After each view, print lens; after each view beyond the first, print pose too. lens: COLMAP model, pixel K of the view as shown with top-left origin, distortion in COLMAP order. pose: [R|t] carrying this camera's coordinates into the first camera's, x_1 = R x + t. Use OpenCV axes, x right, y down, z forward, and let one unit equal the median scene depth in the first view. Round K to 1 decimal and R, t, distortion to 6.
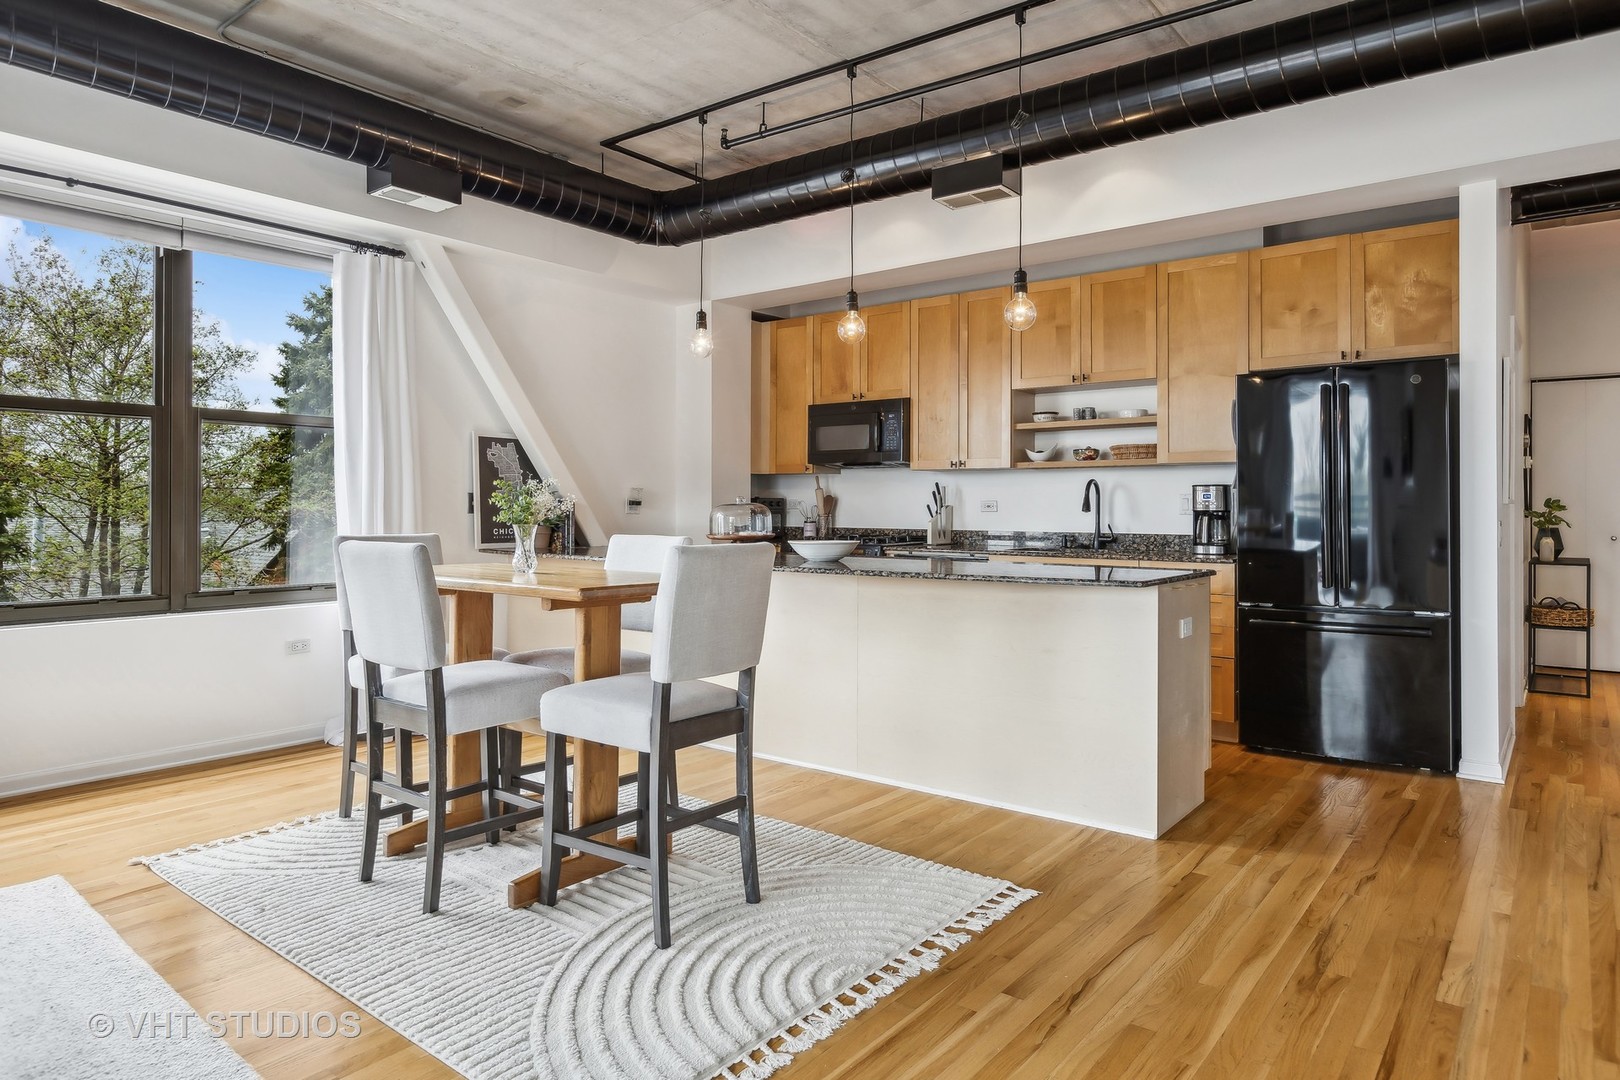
lens RADIAL K [[991.7, 0, 794.0], [0, 991.7, 501.7], [0, 0, 1]] dist [-0.002481, -0.005019]
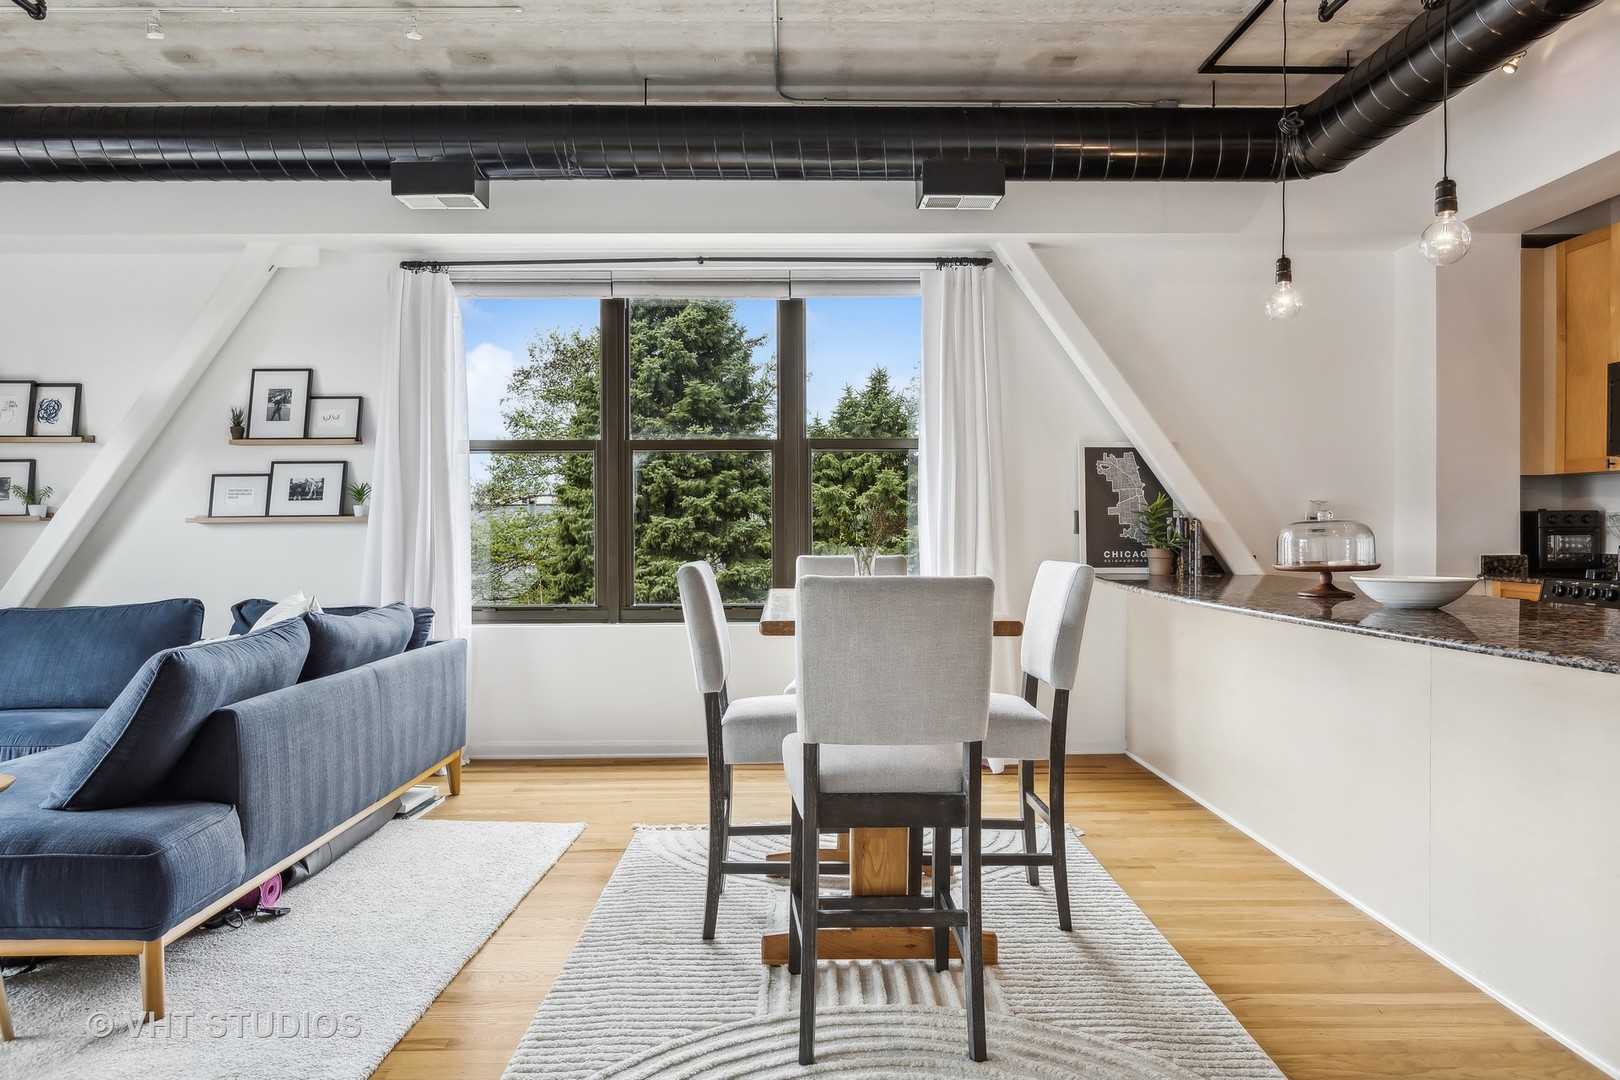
lens RADIAL K [[1036.1, 0, 802.4], [0, 1036.1, 540.3], [0, 0, 1]] dist [0.000566, -0.002340]
pose [[0.632840, 0.005634, -0.774262, 0.298092], [0.009526, 0.999841, 0.015061, 0.001361], [0.774224, -0.016906, 0.632686, 0.258690]]
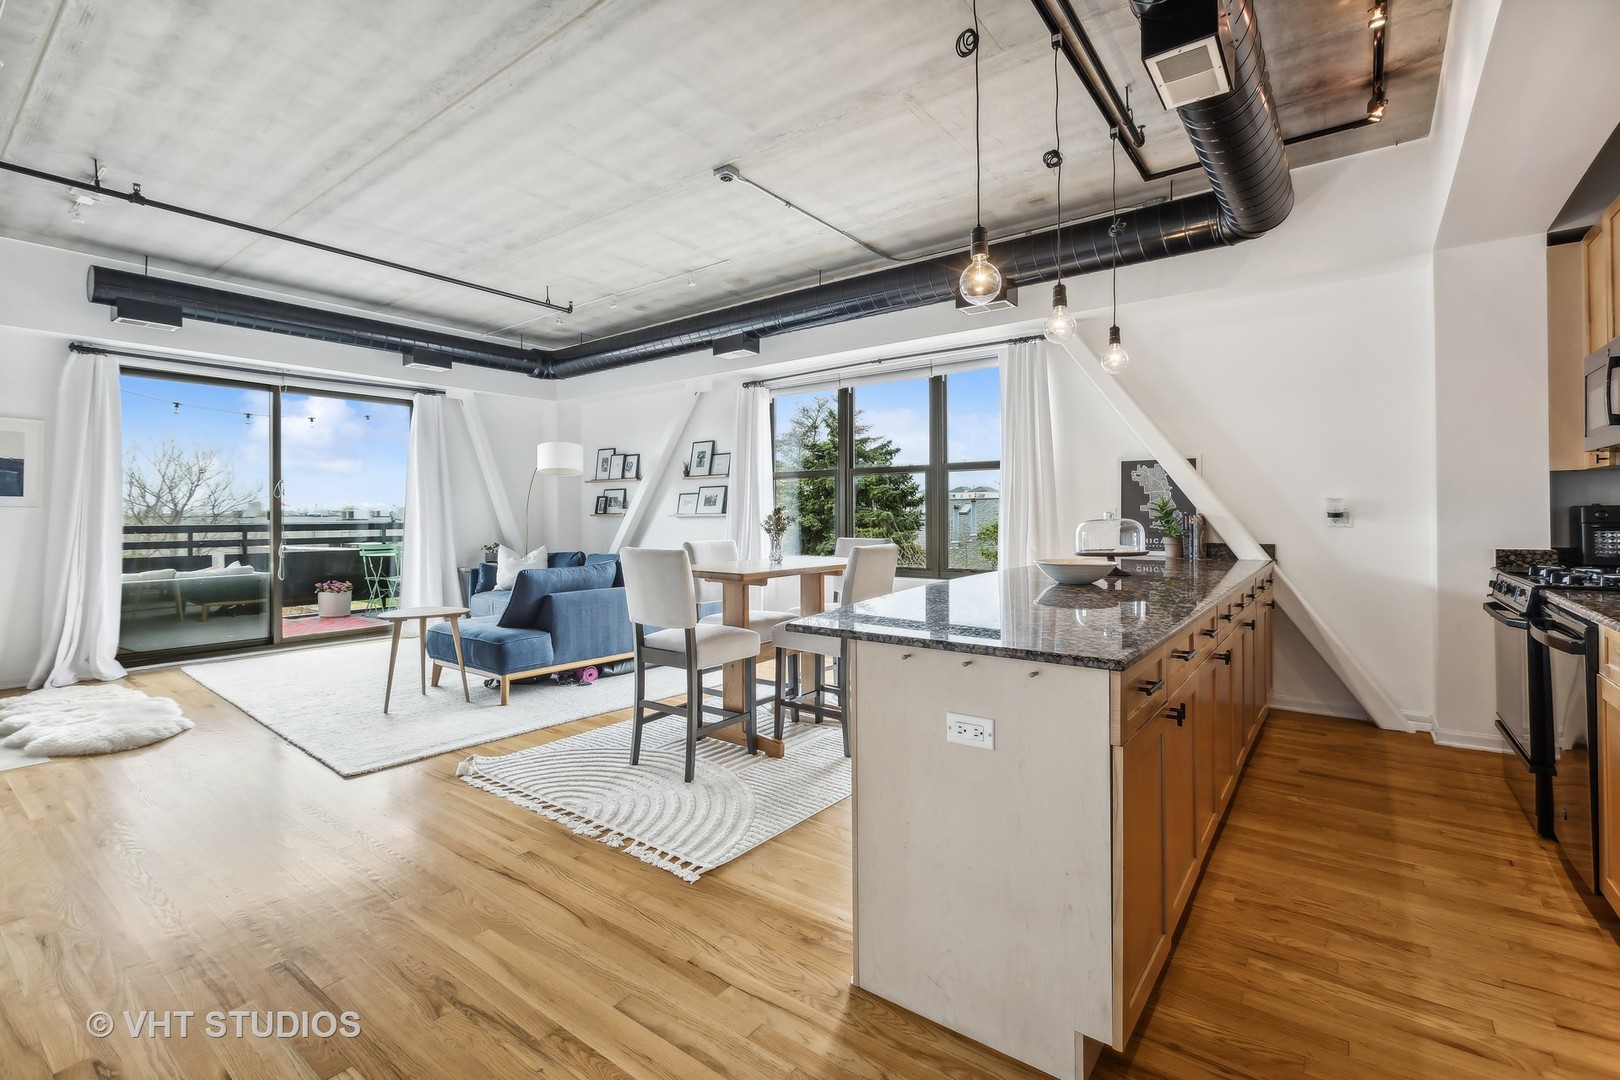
lens RADIAL K [[727.1, 0, 797.8], [0, 727.1, 510.5], [0, 0, 1]] dist [0.001625, -0.002338]
pose [[0.014856, -0.007477, -0.999862, 0.687872], [0.012423, 0.999896, -0.007293, -0.005614], [0.999812, -0.012313, 0.014947, 0.723916]]
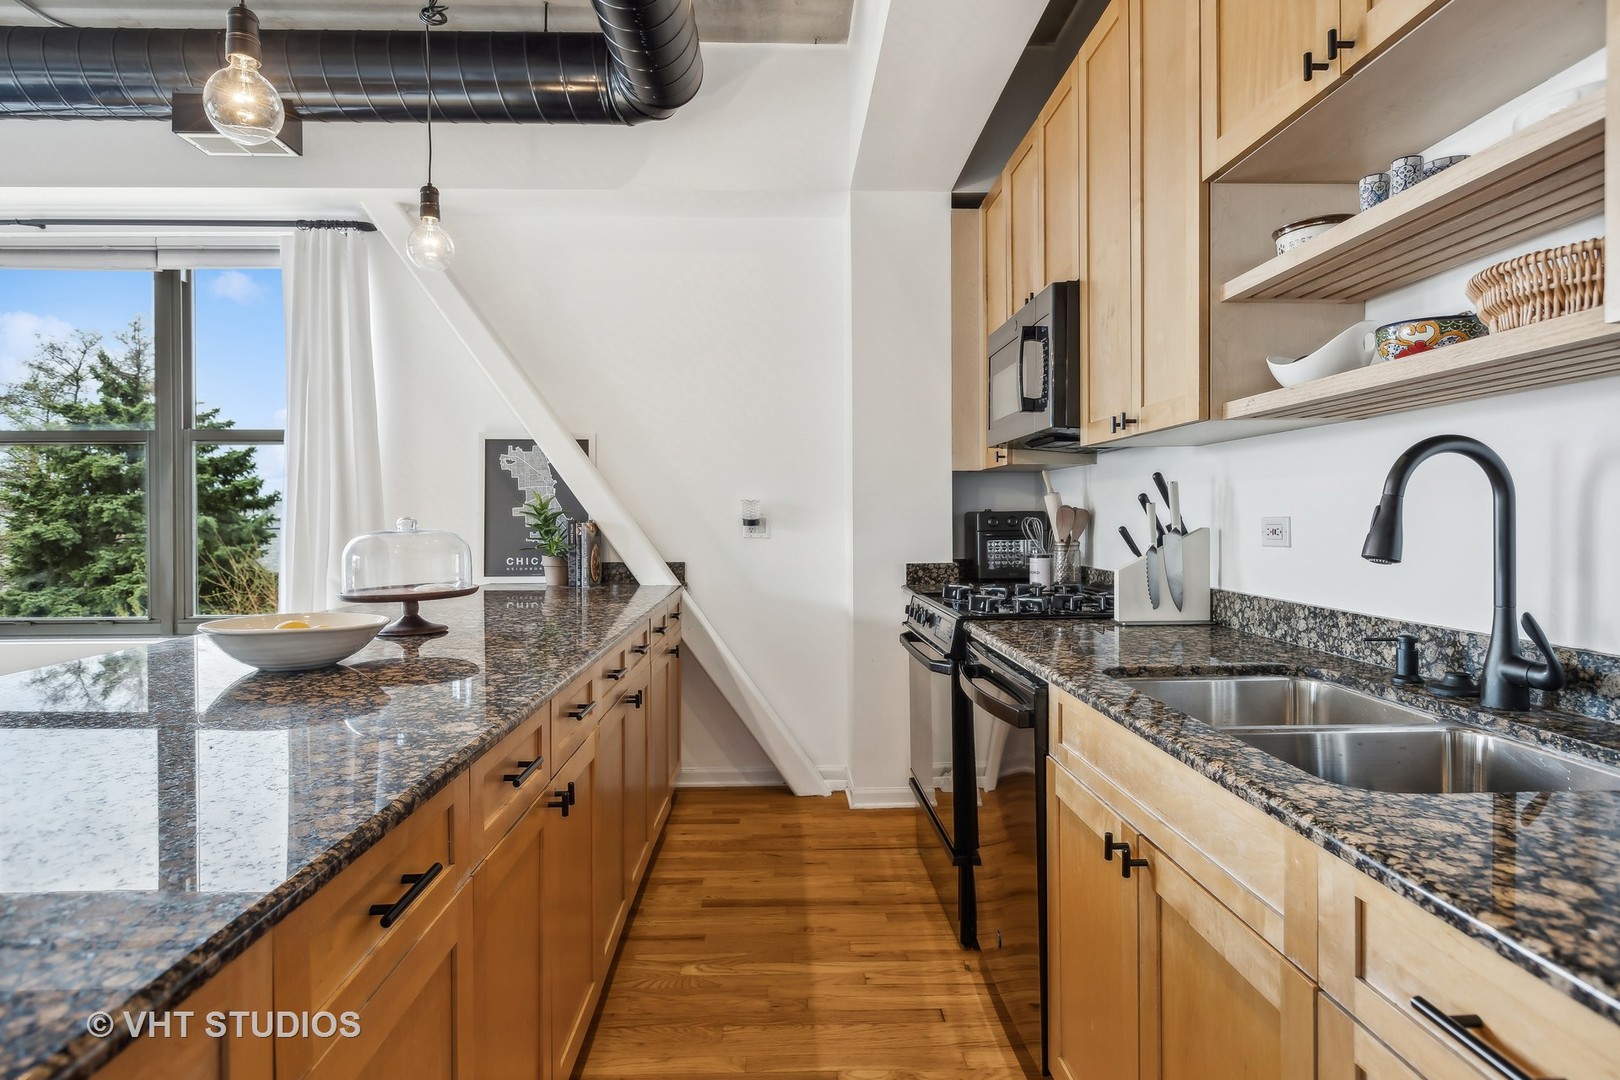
lens RADIAL K [[892.1, 0, 801.3], [0, 892.1, 530.1], [0, 0, 1]] dist [0.002870, -0.000181]
pose [[0.642157, 0.006071, -0.766549, 0.466941], [0.010653, 0.999801, 0.016842, -0.004672], [0.766499, -0.018981, 0.641965, 0.903793]]
